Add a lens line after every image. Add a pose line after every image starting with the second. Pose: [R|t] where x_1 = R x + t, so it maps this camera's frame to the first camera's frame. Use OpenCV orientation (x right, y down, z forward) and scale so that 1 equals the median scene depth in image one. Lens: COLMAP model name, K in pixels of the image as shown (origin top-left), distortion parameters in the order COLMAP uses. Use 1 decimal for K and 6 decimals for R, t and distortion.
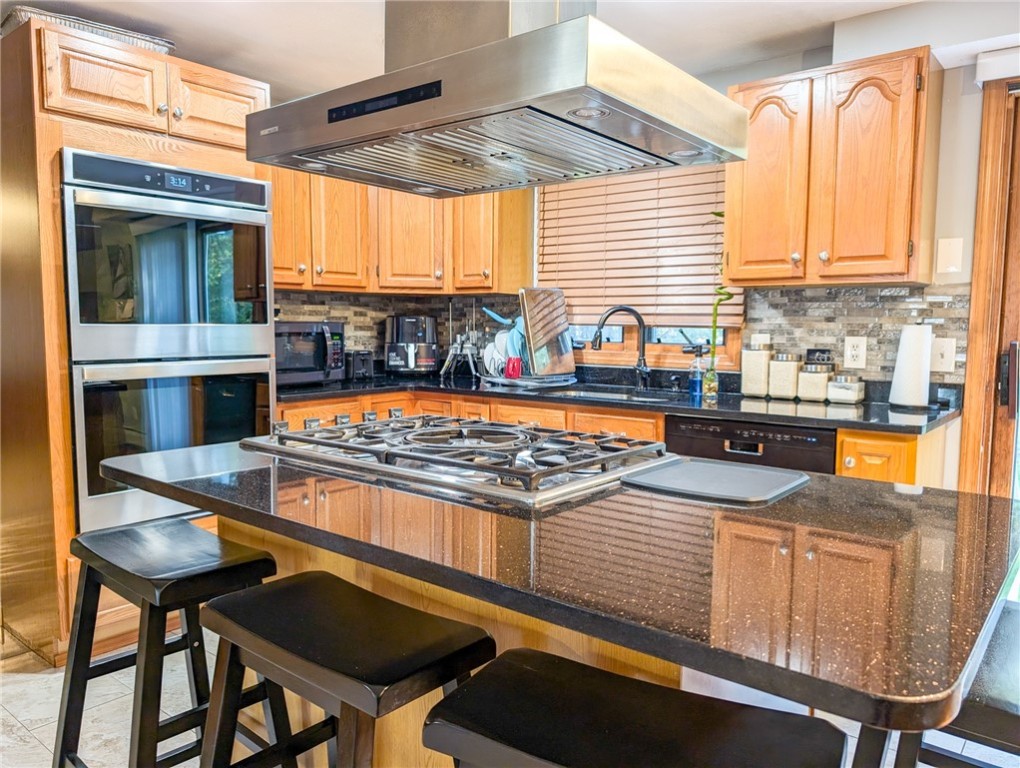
lens RADIAL K [[737.1, 0, 510.0], [0, 737.1, 384.0], [0, 0, 1]] dist [0.011345, -0.006443]
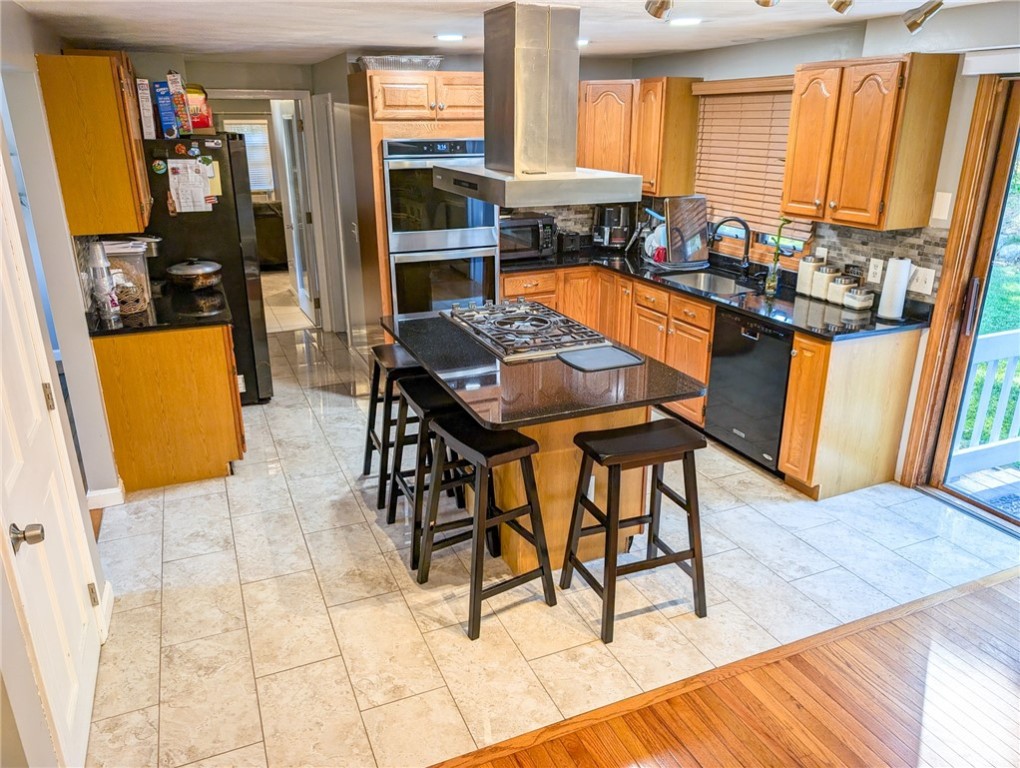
lens RADIAL K [[737.2, 0, 510.3], [0, 737.2, 381.5], [0, 0, 1]] dist [0.003332, 0.003400]
pose [[0.887956, 0.139914, -0.438129, 0.469368], [-0.024123, 0.965462, 0.259425, -0.171420], [0.459294, -0.219789, 0.860663, -0.479040]]
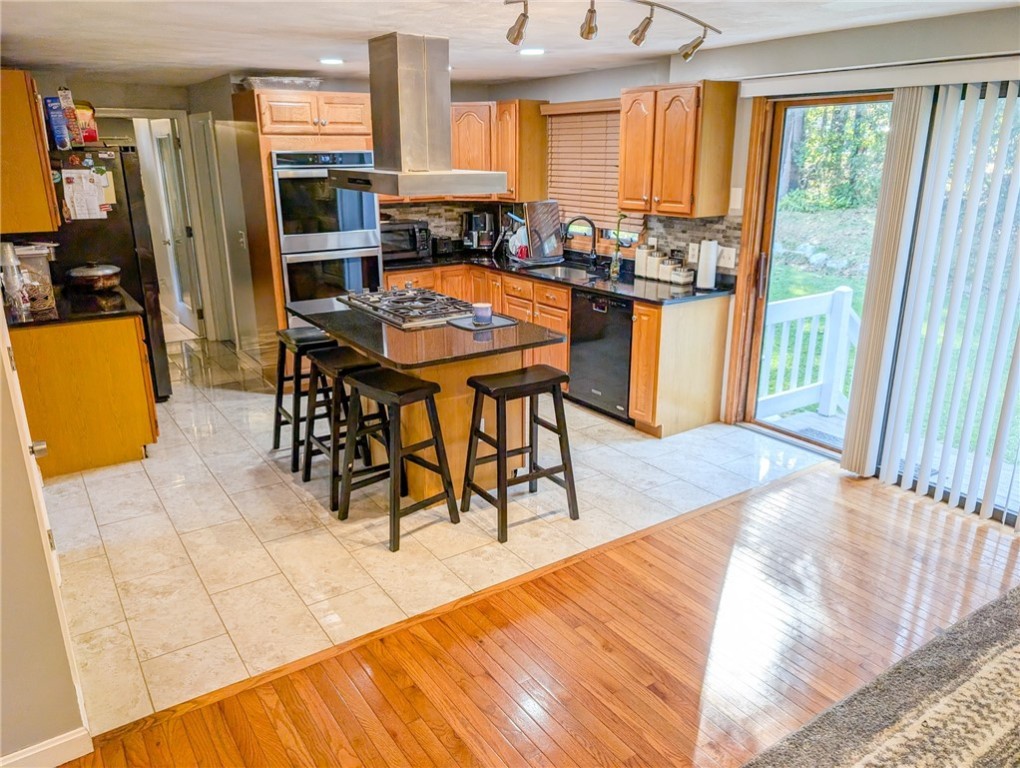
lens RADIAL K [[737.1, 0, 510.0], [0, 737.1, 384.0], [0, 0, 1]] dist [0.011345, -0.006443]
pose [[0.958146, 0.071639, -0.277172, 0.526564], [-0.008430, 0.974823, 0.222819, -0.116423], [0.286156, -0.211156, 0.934627, -0.708705]]
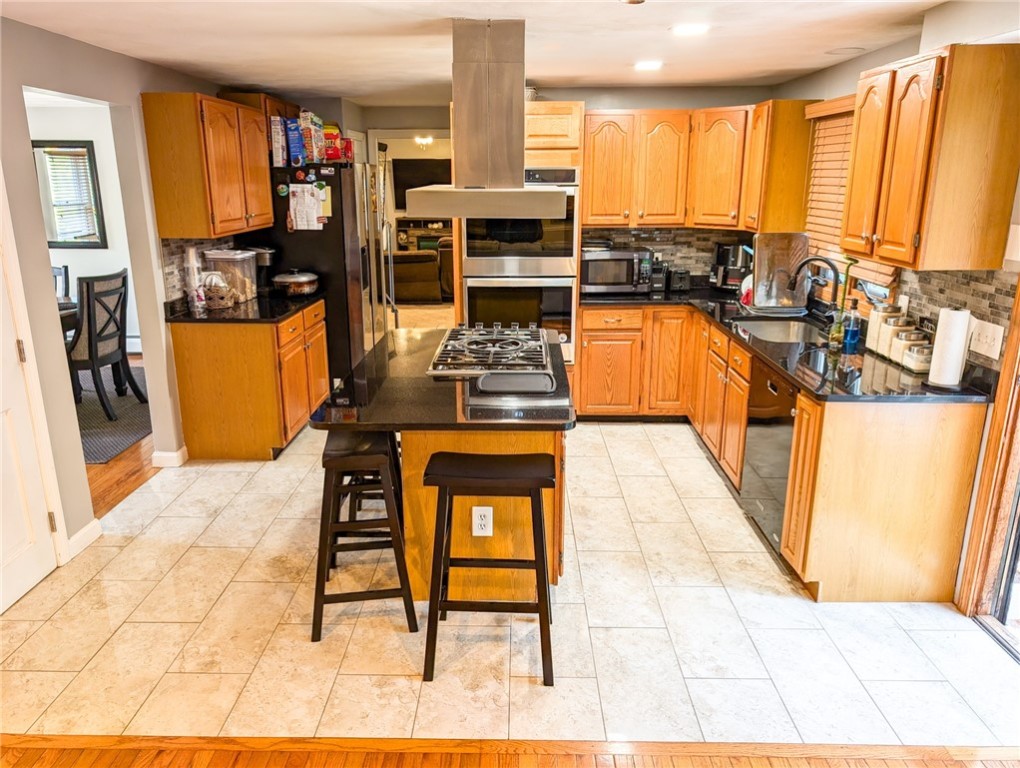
lens RADIAL K [[736.7, 0, 506.1], [0, 736.7, 380.5], [0, 0, 1]] dist [0.004093, 0.003364]
pose [[0.619111, 0.199579, -0.759520, 0.844058], [-0.055691, 0.975890, 0.211039, -0.145279], [0.783327, -0.088358, 0.615299, -0.133989]]
